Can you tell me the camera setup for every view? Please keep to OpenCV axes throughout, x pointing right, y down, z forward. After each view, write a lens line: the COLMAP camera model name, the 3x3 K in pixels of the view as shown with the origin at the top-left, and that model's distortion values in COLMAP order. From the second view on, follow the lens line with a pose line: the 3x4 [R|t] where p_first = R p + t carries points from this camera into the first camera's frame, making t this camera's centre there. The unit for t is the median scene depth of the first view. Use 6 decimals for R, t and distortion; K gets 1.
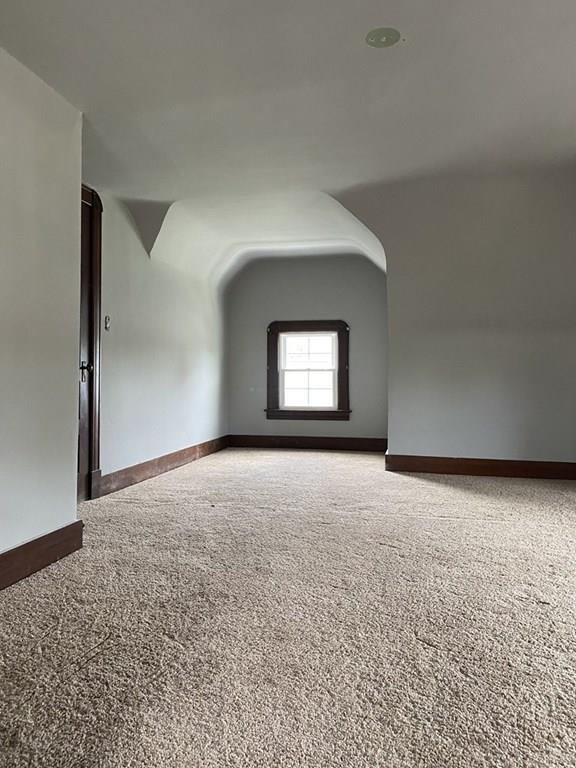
lens RADIAL K [[595.0, 0, 287.5], [0, 595.0, 385.5], [0, 0, 1]] dist [0.070375, 0.009572]
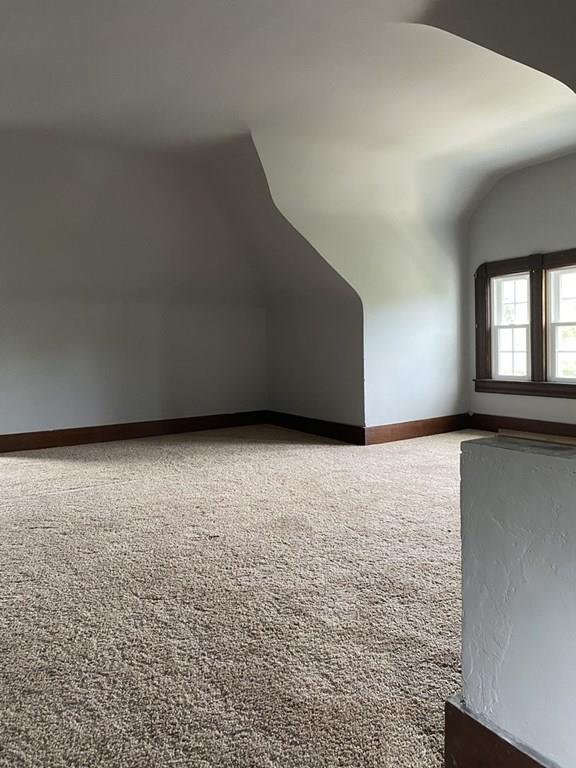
lens RADIAL K [[595.0, 0, 286.5], [0, 595.0, 381.6], [0, 0, 1]] dist [0.070375, 0.009572]
pose [[0.745034, -0.072076, 0.663121, -0.244407], [0.042927, 0.997265, 0.060165, -0.000997], [-0.665644, -0.016359, 0.746090, 0.069907]]
